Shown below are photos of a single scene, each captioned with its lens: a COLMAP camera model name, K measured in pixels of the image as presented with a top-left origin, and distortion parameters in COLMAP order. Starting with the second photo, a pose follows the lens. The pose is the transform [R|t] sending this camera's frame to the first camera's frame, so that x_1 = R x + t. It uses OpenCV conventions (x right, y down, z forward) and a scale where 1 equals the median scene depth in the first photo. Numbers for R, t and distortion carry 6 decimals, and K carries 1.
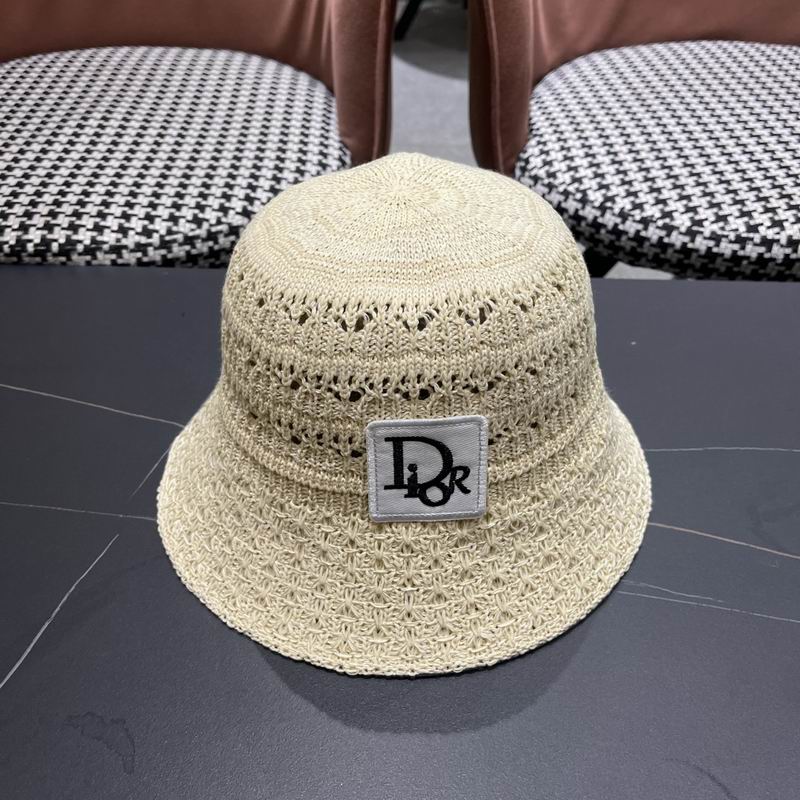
lens RADIAL K [[852.2, 0, 407.1], [0, 852.2, 392.9], [0, 0, 1]] dist [0.018160, 0.000000]
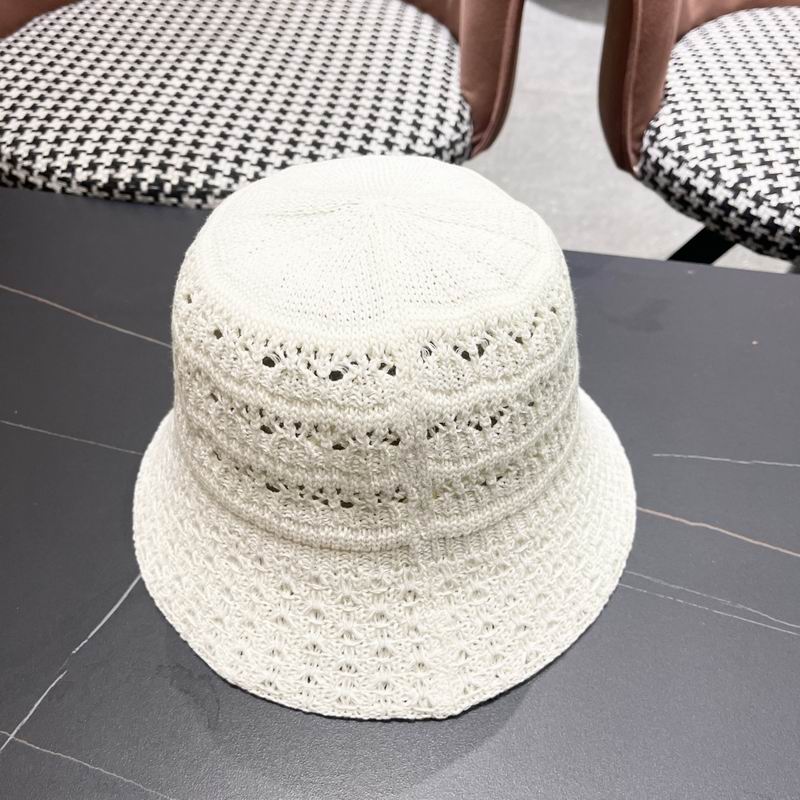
lens RADIAL K [[852.2, 0, 394.9], [0, 852.2, 415.2], [0, 0, 1]] dist [0.018160, 0.000000]
pose [[0.989672, 0.105076, -0.097515, -0.022303], [-0.095663, 0.990710, 0.096658, -0.027445], [0.106765, -0.086331, 0.990529, 0.015141]]
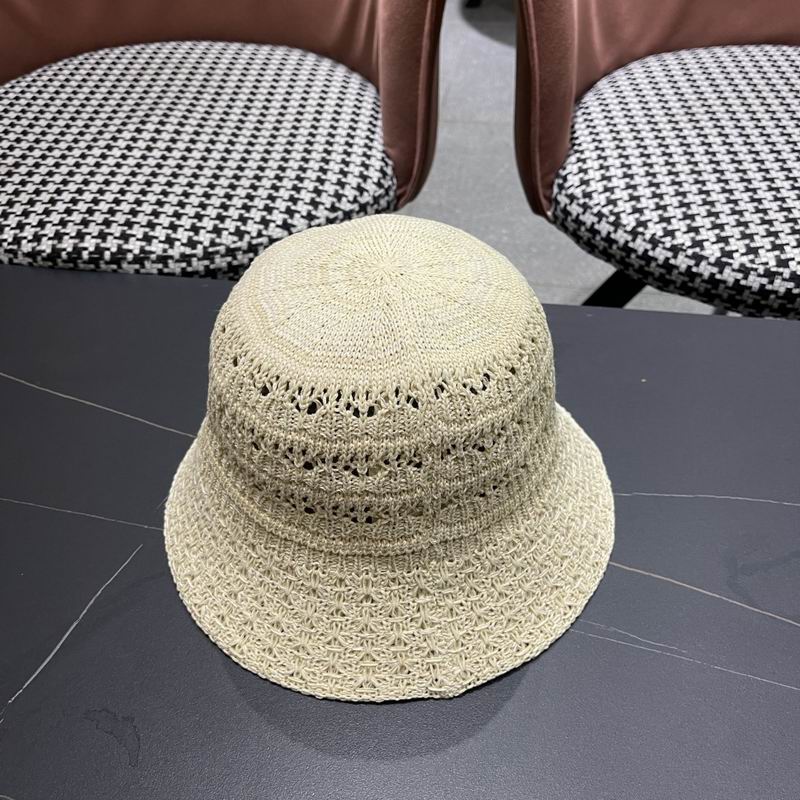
lens RADIAL K [[852.2, 0, 396.9], [0, 852.2, 409.5], [0, 0, 1]] dist [0.018160, 0.000000]
pose [[0.994381, 0.055271, -0.090290, 0.053518], [-0.048842, 0.996214, 0.071917, -0.068277], [0.093923, -0.067102, 0.993316, -0.041276]]
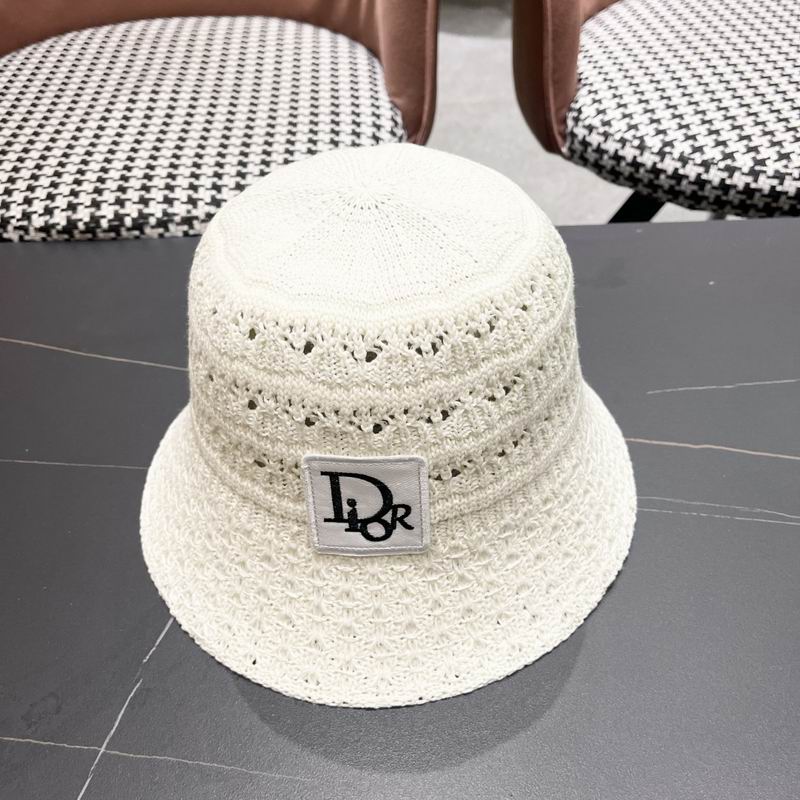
lens RADIAL K [[852.2, 0, 400.3], [0, 852.2, 400.3], [0, 0, 1]] dist [0.018160, 0.000000]
pose [[0.998579, -0.052545, -0.008848, -0.085333], [0.052895, 0.997565, 0.045456, 0.011637], [0.006438, -0.045859, 0.998927, -0.020962]]
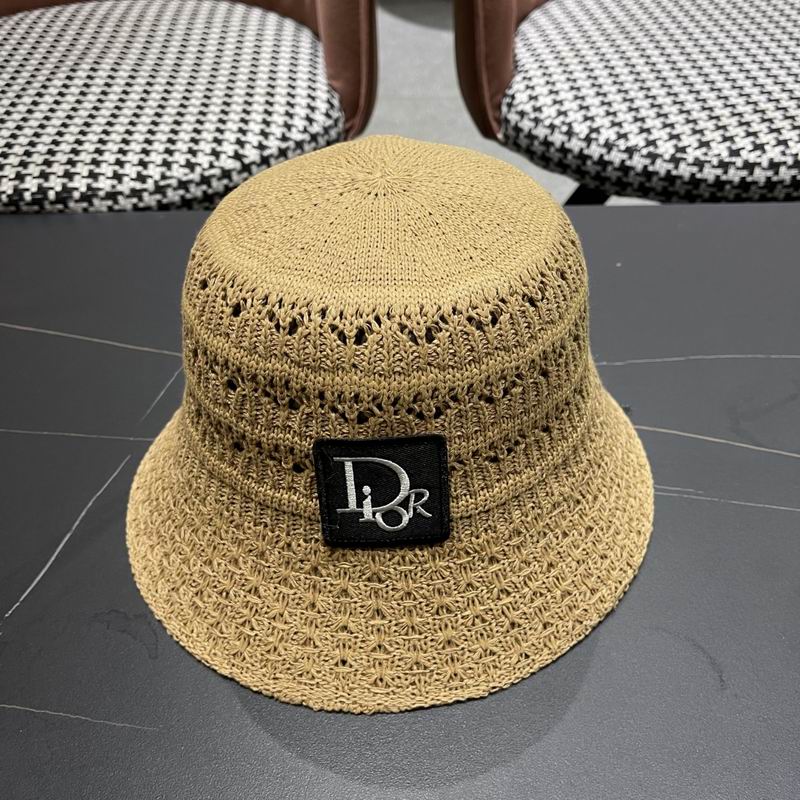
lens RADIAL K [[852.2, 0, 411.2], [0, 852.2, 403.9], [0, 0, 1]] dist [0.018160, 0.000000]
pose [[0.999352, -0.035937, 0.002158, 0.005005], [0.035786, 0.998124, 0.049684, 0.039951], [-0.003940, -0.049575, 0.998763, -0.031233]]
